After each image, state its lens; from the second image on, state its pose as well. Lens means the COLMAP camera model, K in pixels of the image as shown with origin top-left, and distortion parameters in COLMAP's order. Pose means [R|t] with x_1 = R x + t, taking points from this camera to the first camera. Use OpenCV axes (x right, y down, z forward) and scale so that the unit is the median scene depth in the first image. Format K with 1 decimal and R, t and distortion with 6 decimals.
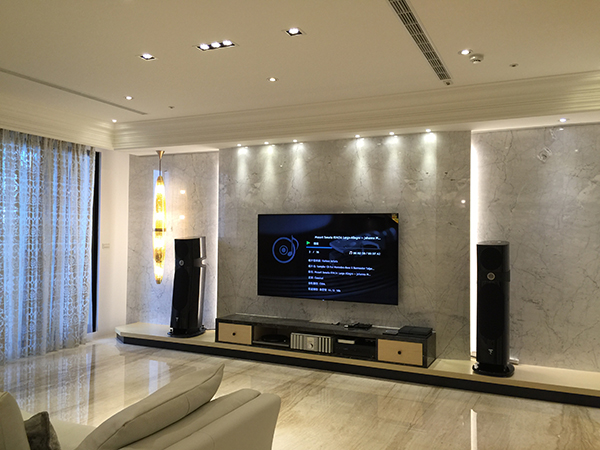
lens RADIAL K [[515.0, 0, 300.0], [0, 515.0, 225.0], [0, 0, 1]] dist [0.060635, -0.086577]
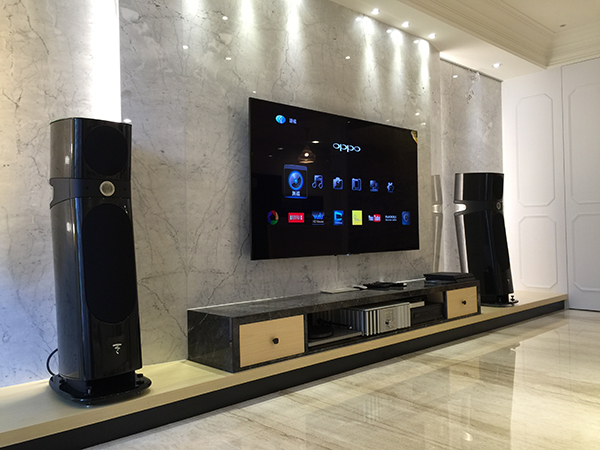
lens RADIAL K [[515.0, 0, 300.0], [0, 515.0, 225.0], [0, 0, 1]] dist [0.060635, -0.086577]
pose [[0.370702, -0.006378, 0.928730, -0.599570], [0.006657, 0.999969, 0.004210, 0.114085], [-0.928728, 0.004622, 0.370733, 0.877963]]
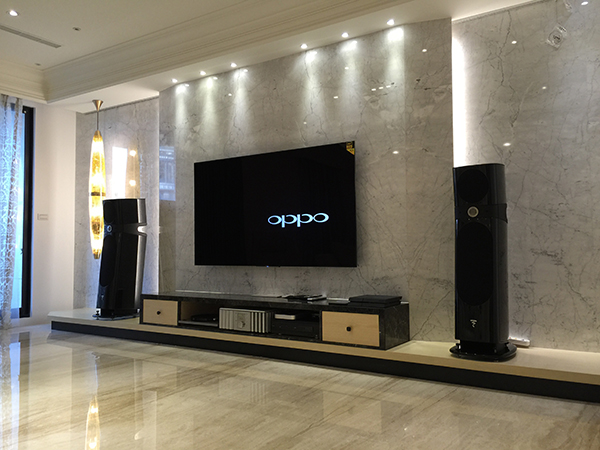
lens RADIAL K [[515.0, 0, 300.0], [0, 515.0, 225.0], [0, 0, 1]] dist [0.060635, -0.086577]
pose [[0.990266, -0.027011, -0.136542, 0.211308], [0.022887, 0.999236, -0.031685, 0.117505], [0.137293, 0.028251, 0.990127, 0.271546]]
